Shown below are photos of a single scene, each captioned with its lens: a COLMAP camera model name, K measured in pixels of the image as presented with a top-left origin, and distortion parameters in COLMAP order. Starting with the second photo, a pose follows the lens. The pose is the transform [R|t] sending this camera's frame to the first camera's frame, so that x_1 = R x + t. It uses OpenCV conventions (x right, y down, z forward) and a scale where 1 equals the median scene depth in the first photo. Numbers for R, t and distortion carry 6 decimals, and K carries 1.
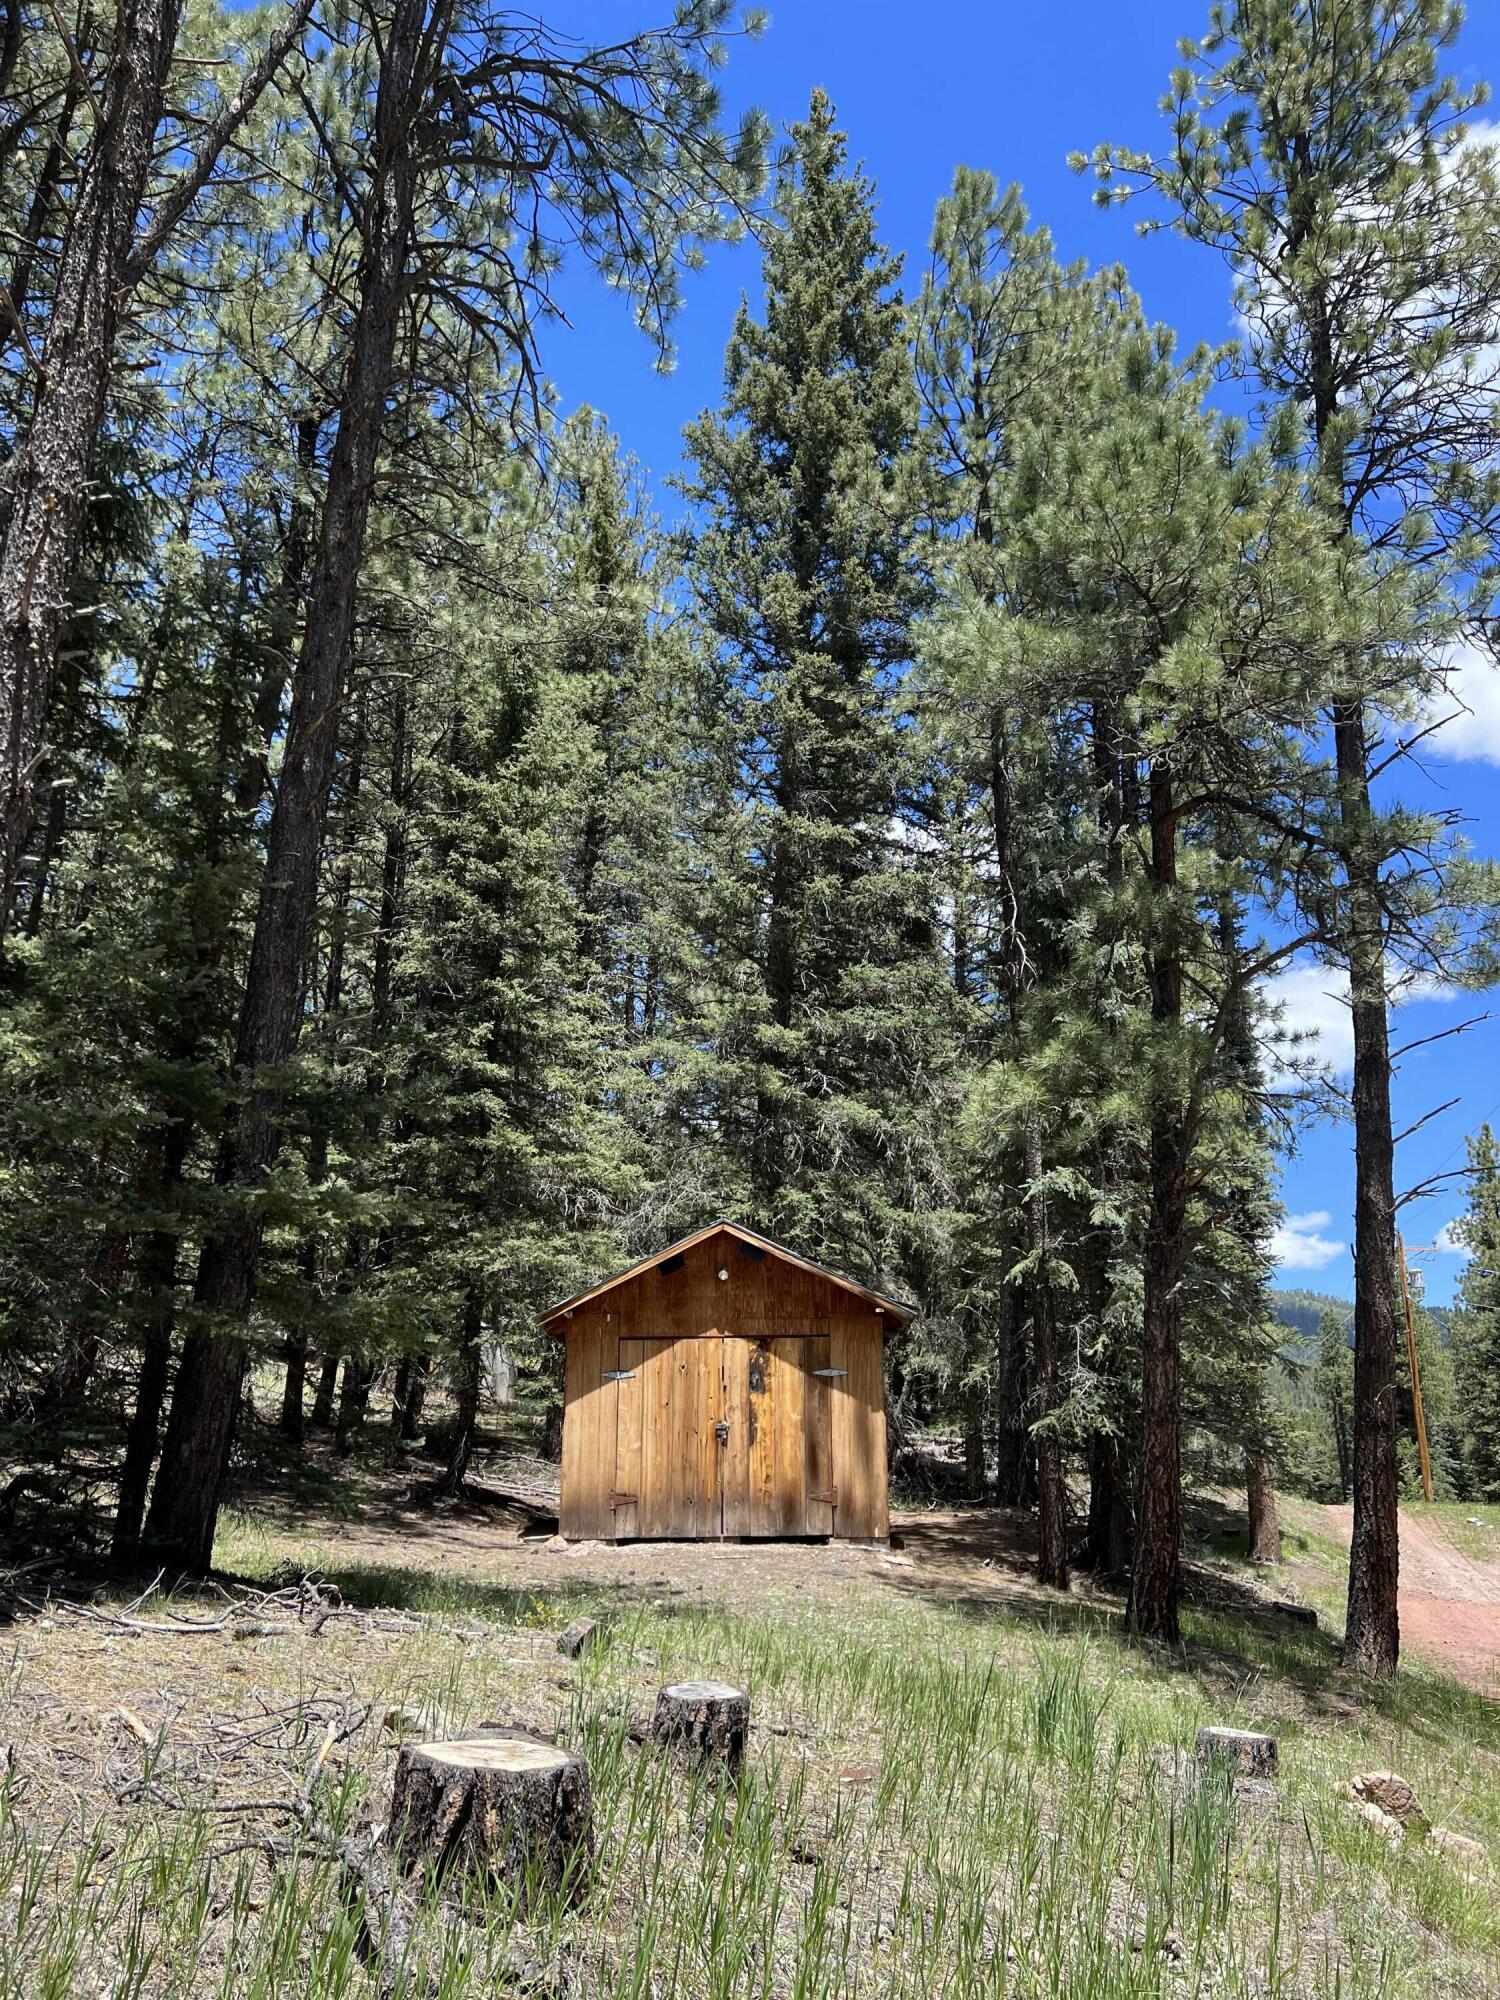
lens RADIAL K [[1482.9, 0, 763.4], [0, 1482.9, 991.6], [0, 0, 1]] dist [0.039143, -0.056922]
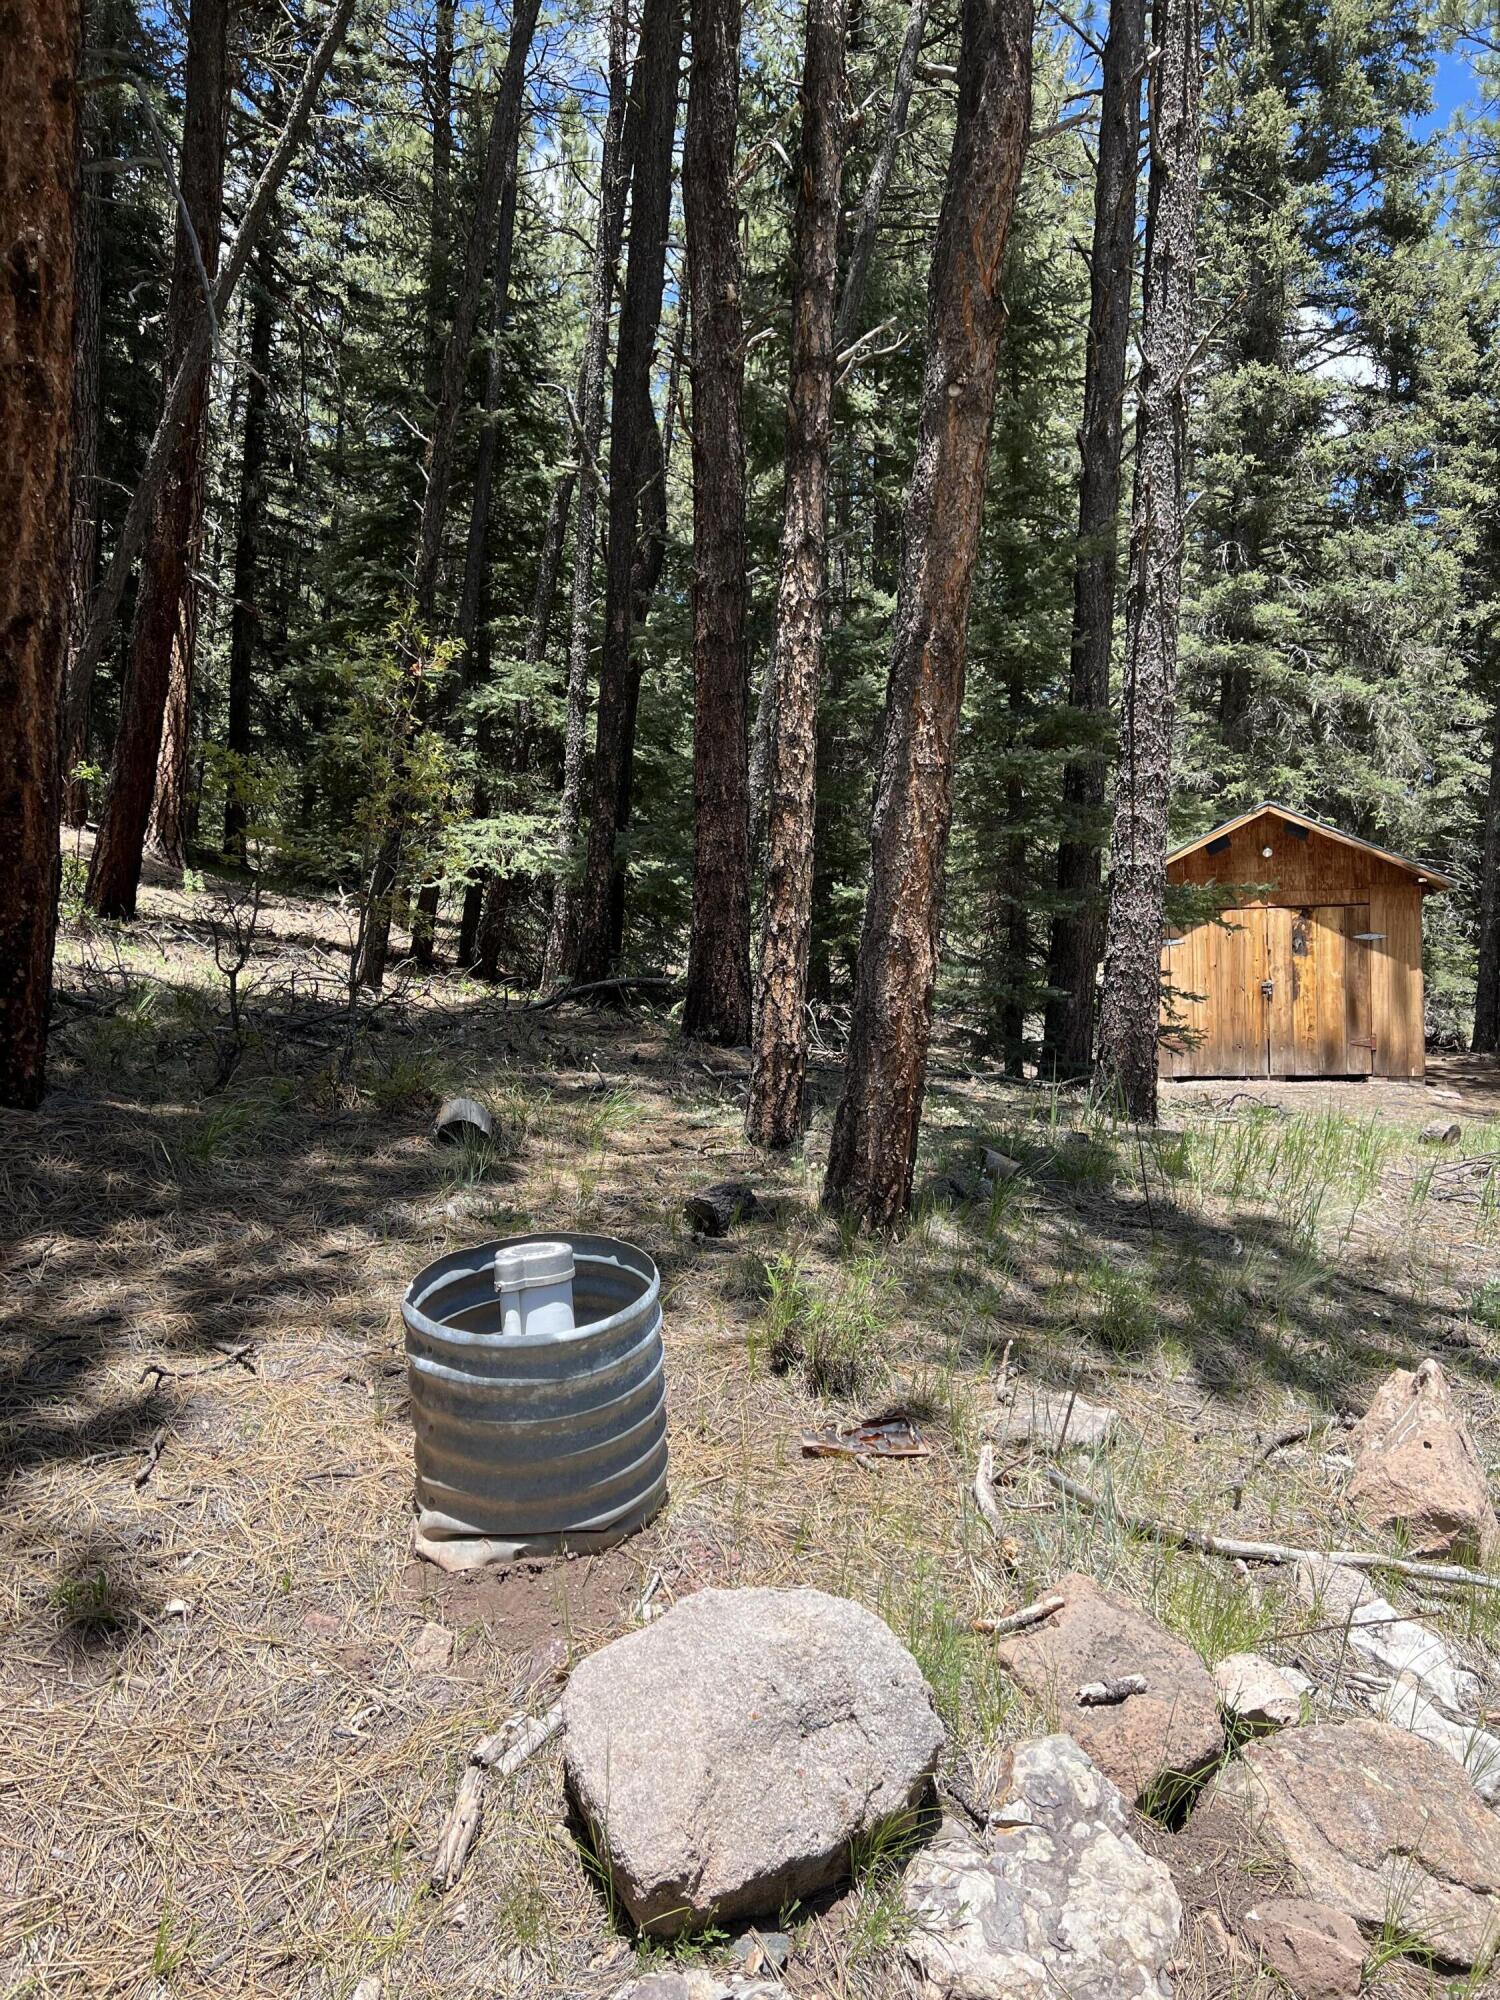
lens RADIAL K [[1482.9, 0, 778.0], [0, 1482.9, 1029.5], [0, 0, 1]] dist [0.039143, -0.056922]
pose [[0.981203, -0.007913, -0.192817, -0.173805], [0.066472, 0.951873, 0.299199, -0.037807], [0.181170, -0.306392, 0.934506, -0.133559]]
